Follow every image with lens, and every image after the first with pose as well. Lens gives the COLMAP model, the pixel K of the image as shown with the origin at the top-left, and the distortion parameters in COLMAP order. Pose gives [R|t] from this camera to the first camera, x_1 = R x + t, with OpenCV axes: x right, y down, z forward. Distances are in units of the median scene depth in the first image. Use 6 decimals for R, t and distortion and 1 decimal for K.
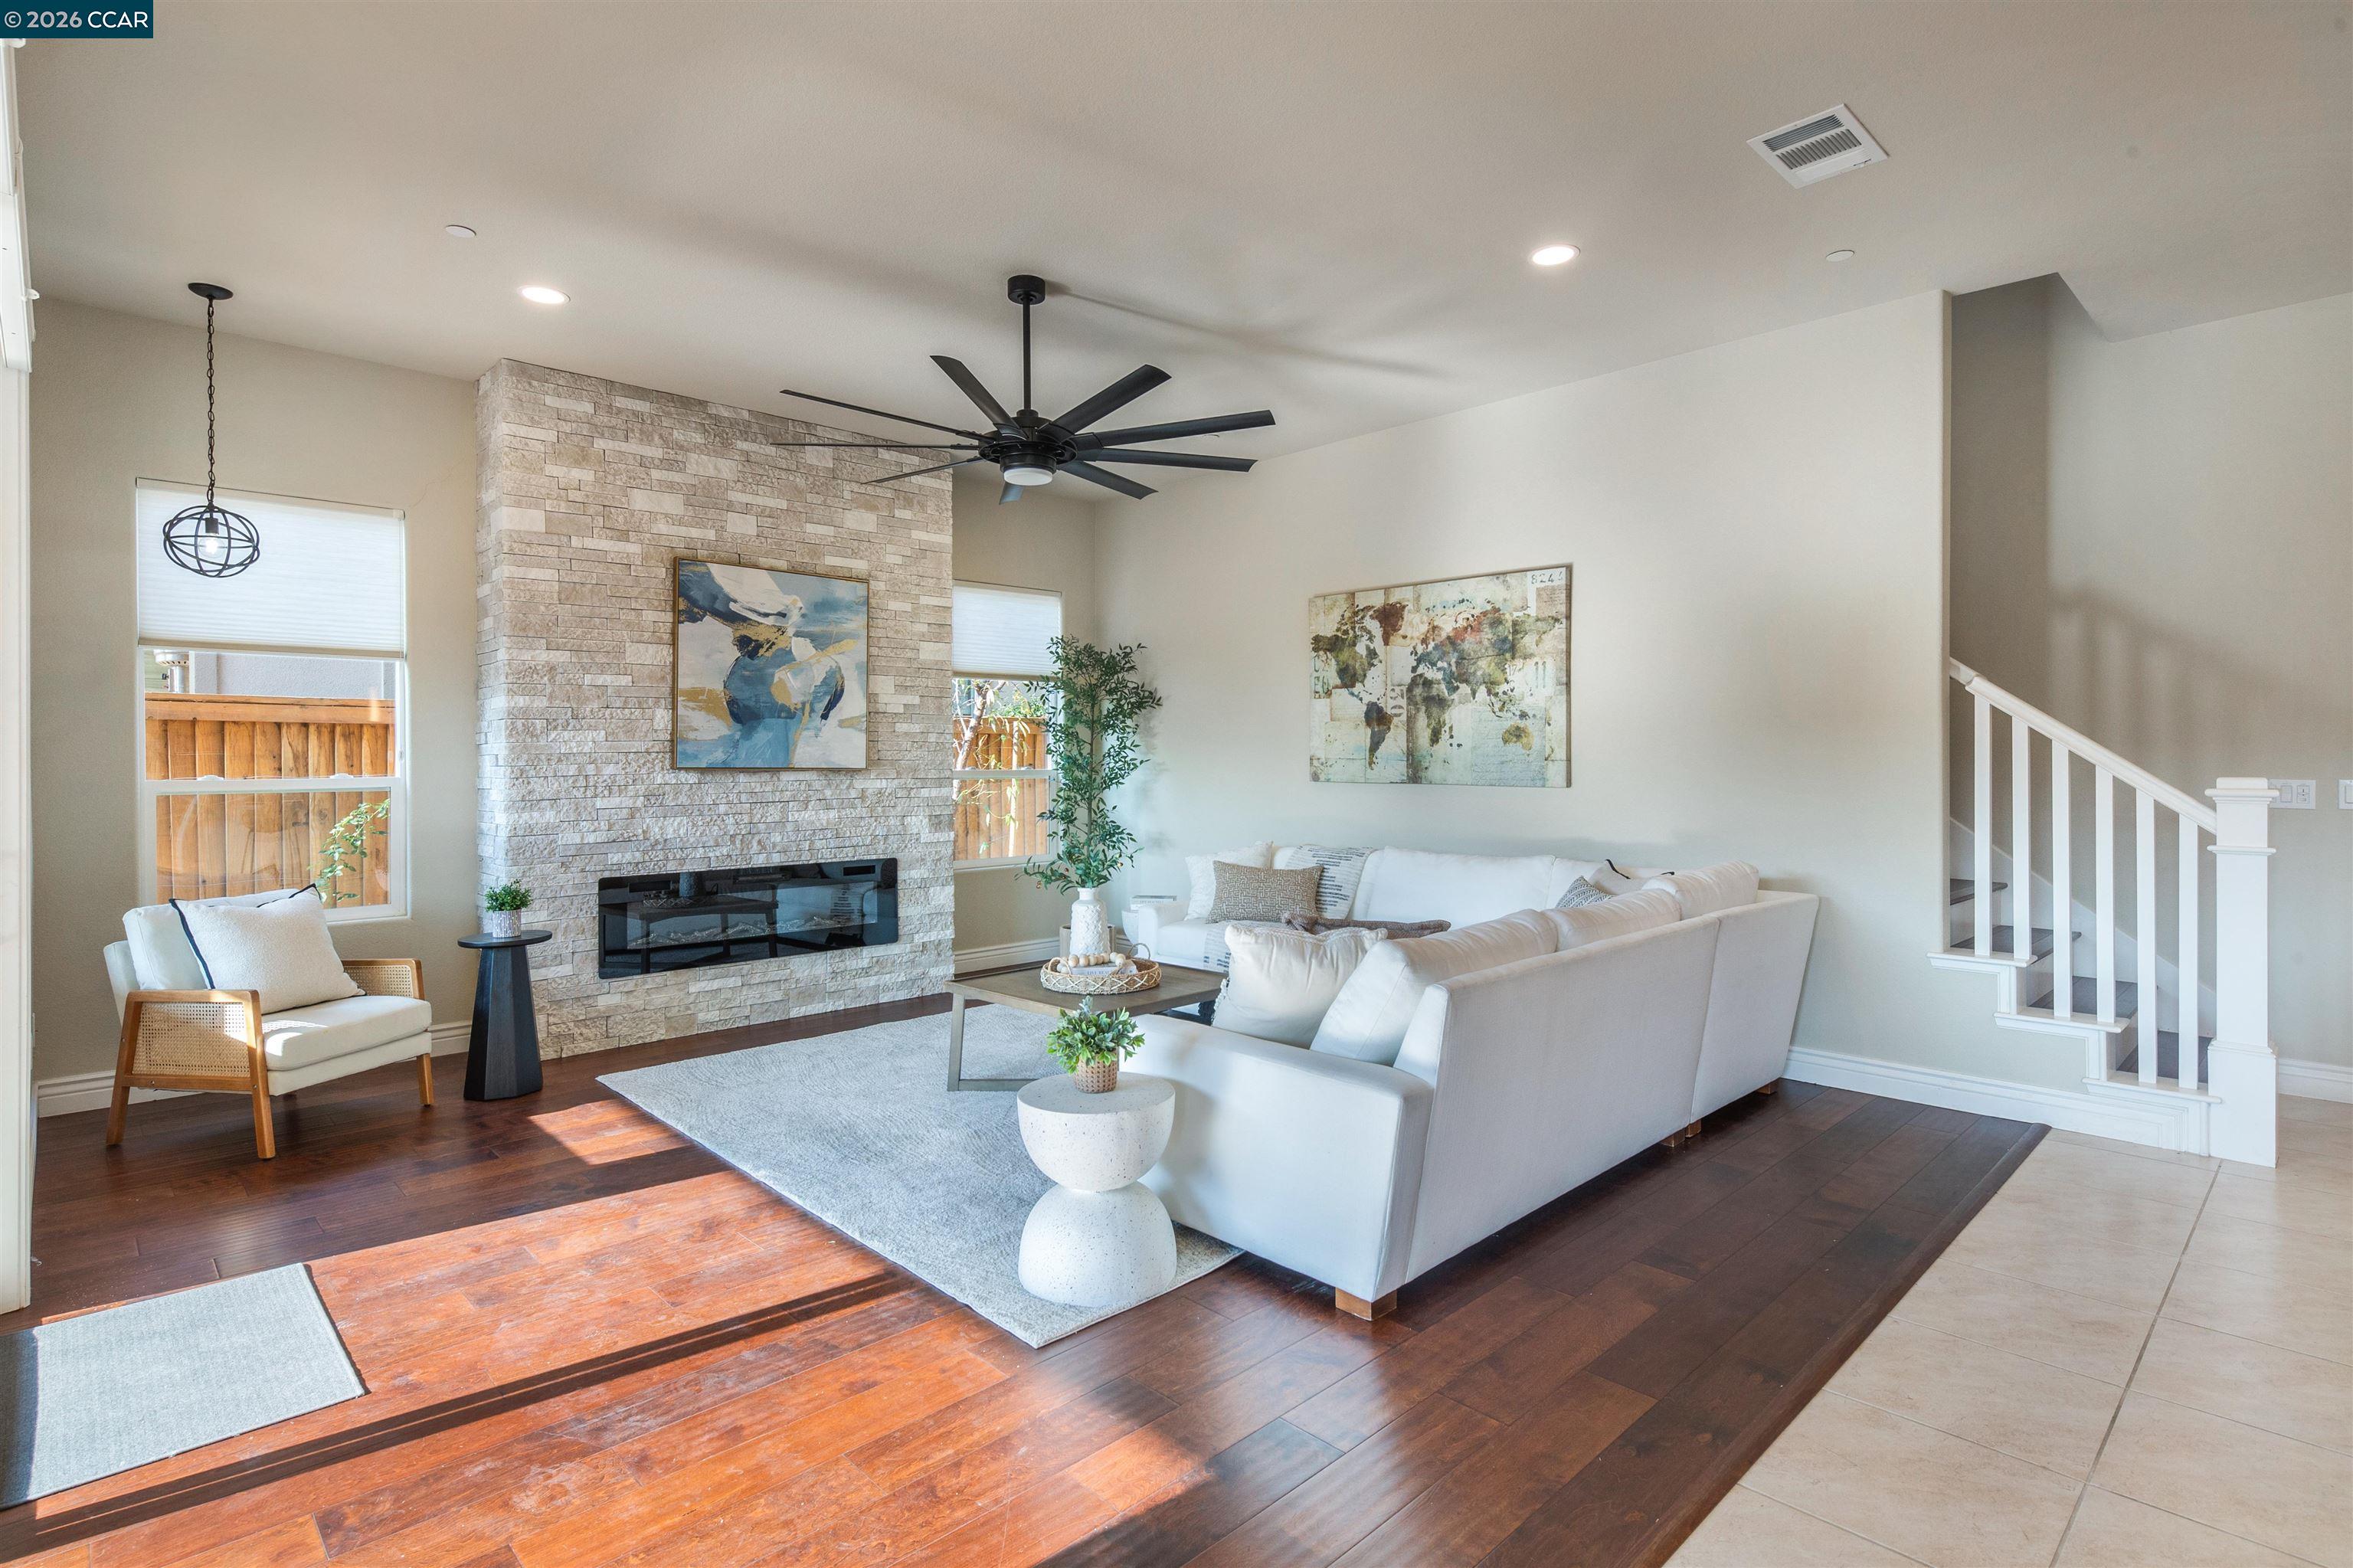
lens RADIAL K [[1157.4, 0, 1171.6], [0, 1157.4, 755.4], [0, 0, 1]] dist [0.019775, -0.006508]
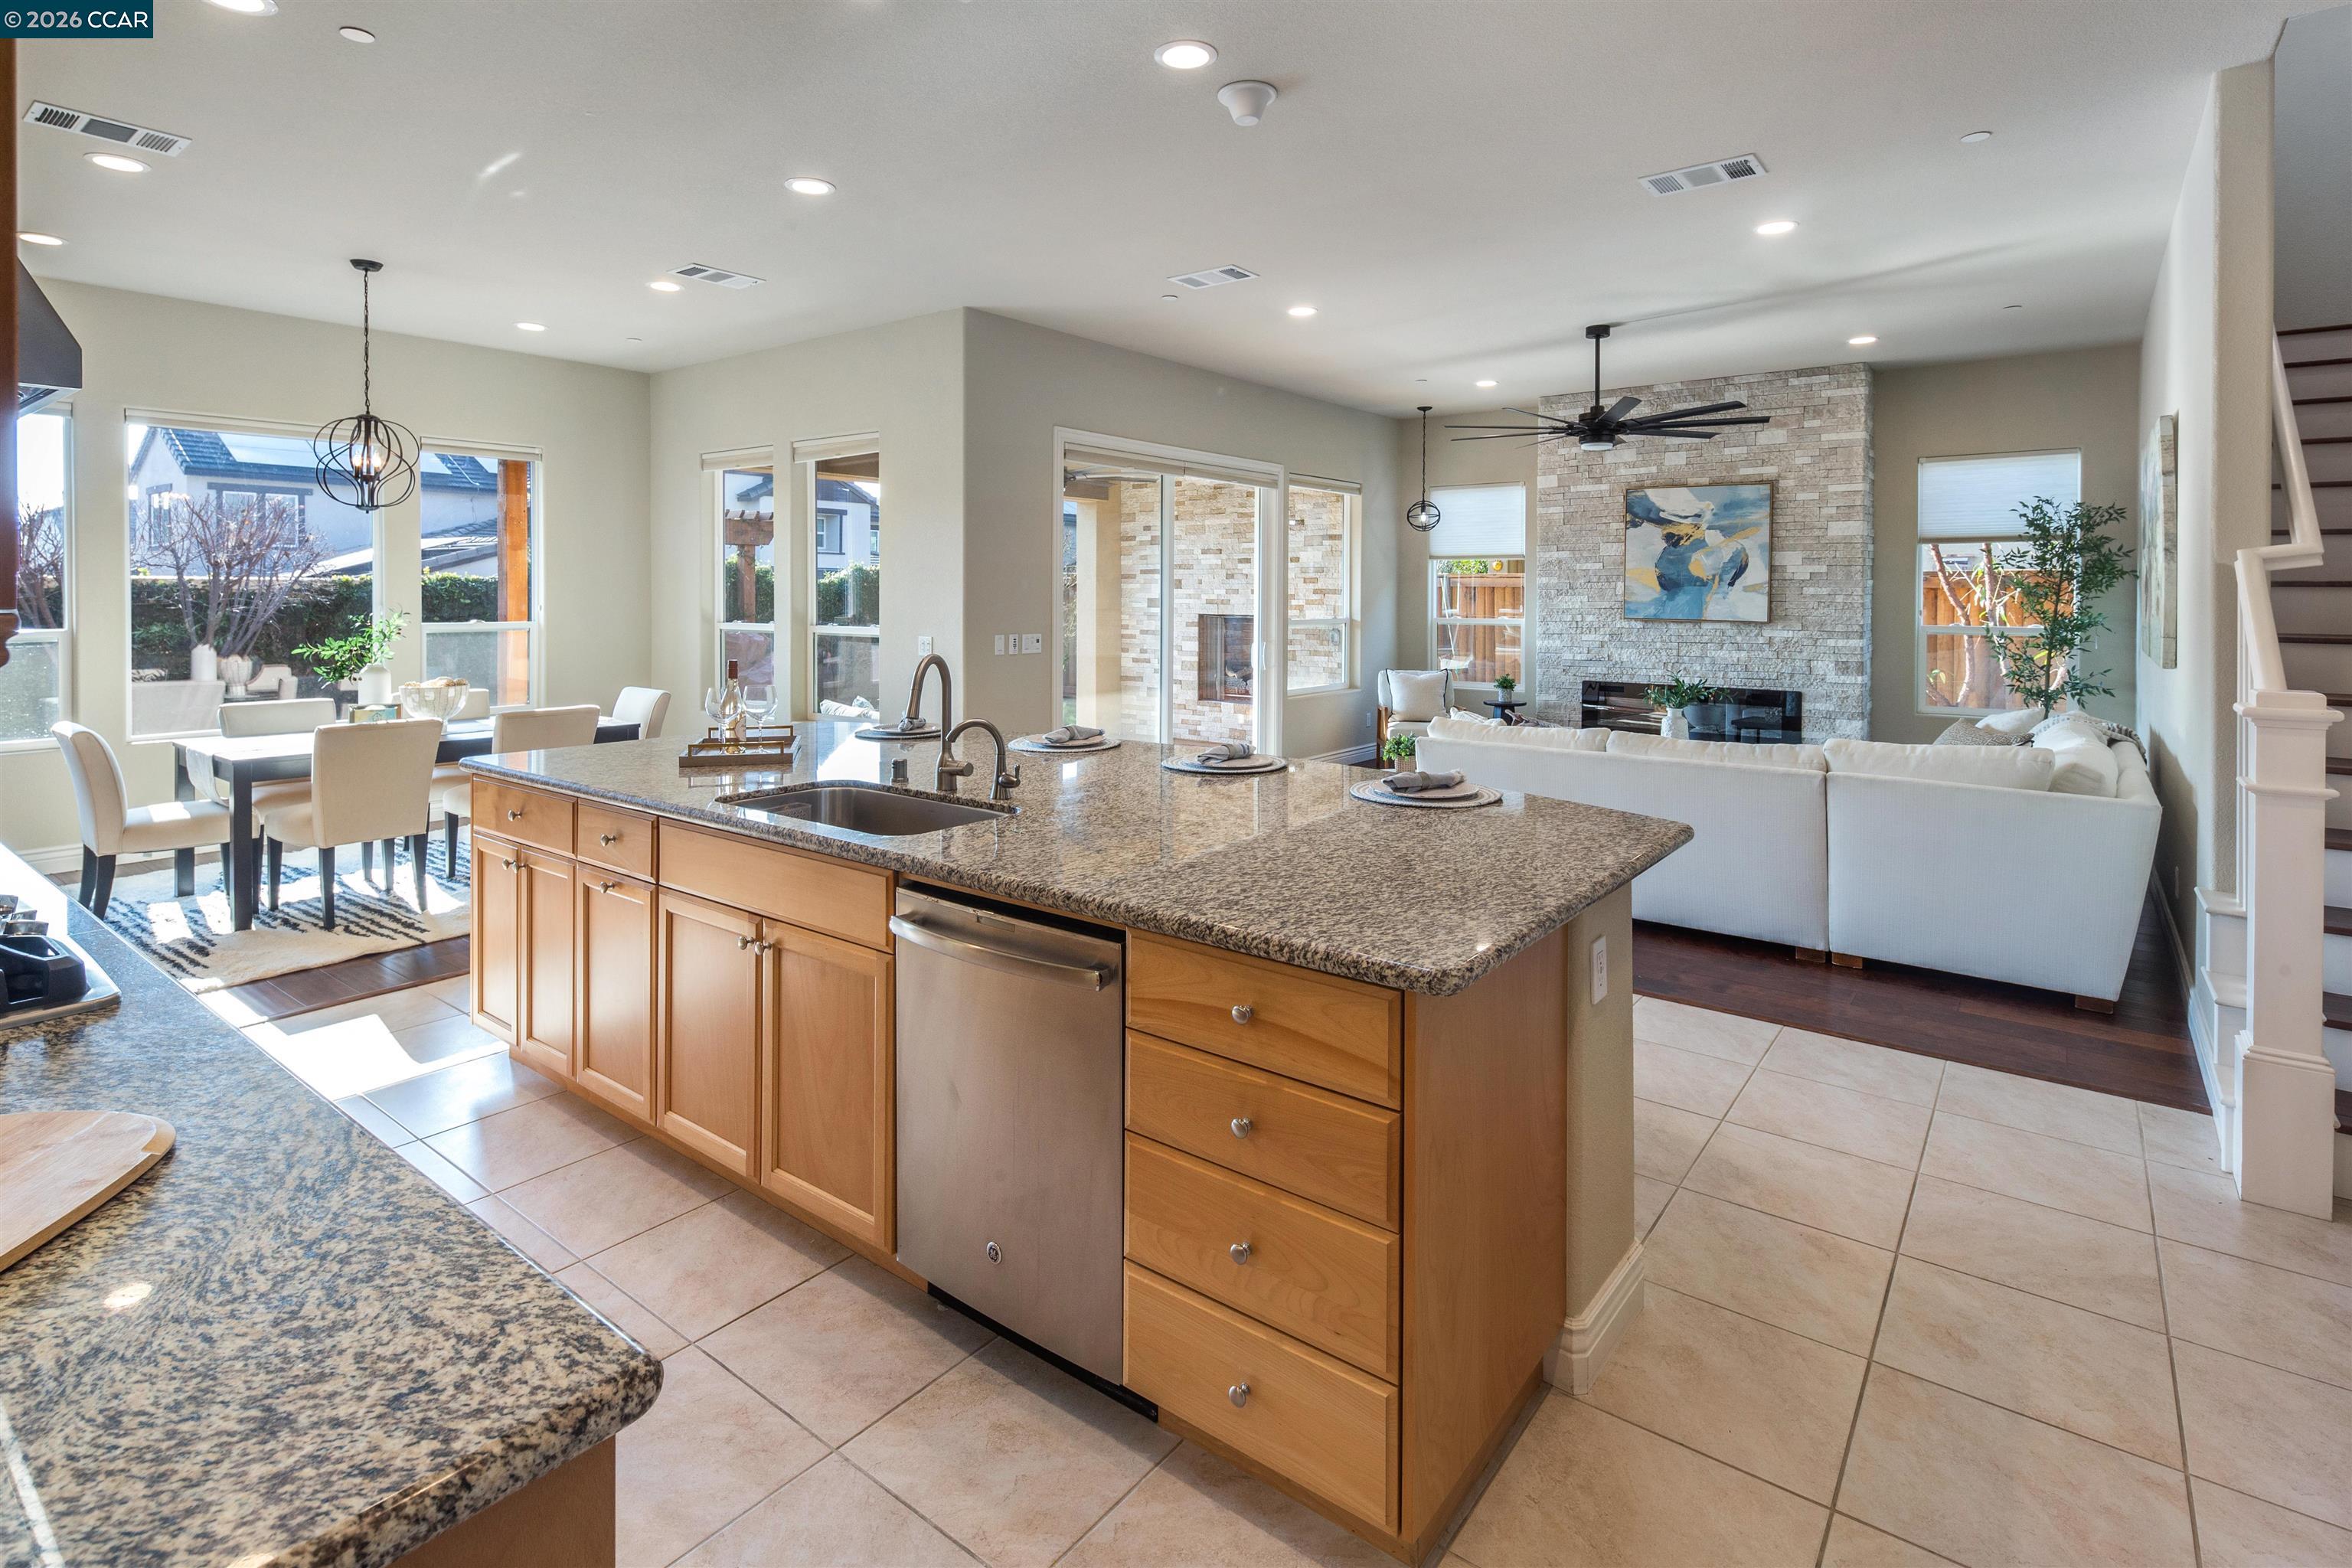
lens RADIAL K [[1156.9, 0, 1164.8], [0, 1156.9, 606.7], [0, 0, 1]] dist [0.019775, -0.006508]
pose [[0.143557, 0.018122, -0.989476, 1.026576], [0.000263, 0.999832, 0.018350, -0.033128], [0.989642, -0.002895, 0.143528, 0.119803]]
